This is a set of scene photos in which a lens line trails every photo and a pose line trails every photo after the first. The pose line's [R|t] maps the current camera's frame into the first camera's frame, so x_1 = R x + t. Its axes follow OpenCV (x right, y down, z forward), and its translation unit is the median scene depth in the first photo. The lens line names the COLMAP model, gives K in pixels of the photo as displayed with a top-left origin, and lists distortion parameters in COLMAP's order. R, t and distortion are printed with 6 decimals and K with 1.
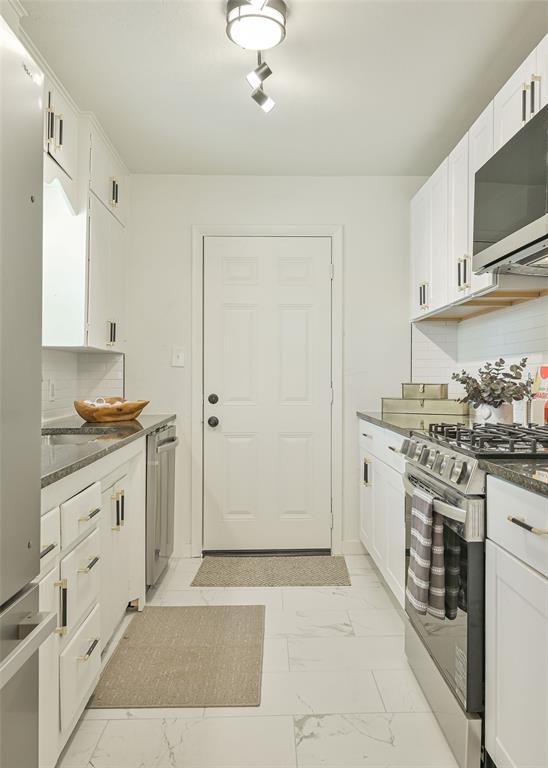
lens RADIAL K [[597.0, 0, 274.0], [0, 597.0, 384.0], [0, 0, 1]] dist [0.003809, 0.000370]
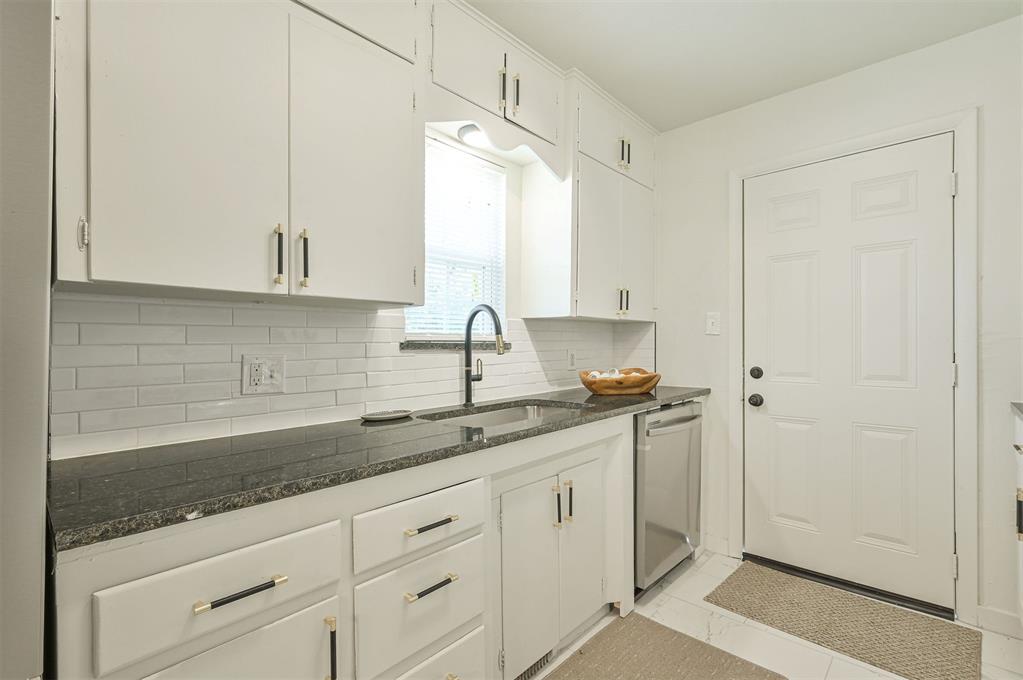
lens RADIAL K [[461.2, 0, 511.3], [0, 461.2, 345.6], [0, 0, 1]] dist [0.000649, 0.000516]
pose [[0.722832, -0.003402, -0.691015, 0.108442], [-0.000600, 0.999984, -0.005551, -0.009885], [0.691023, 0.004427, 0.722819, 0.344973]]
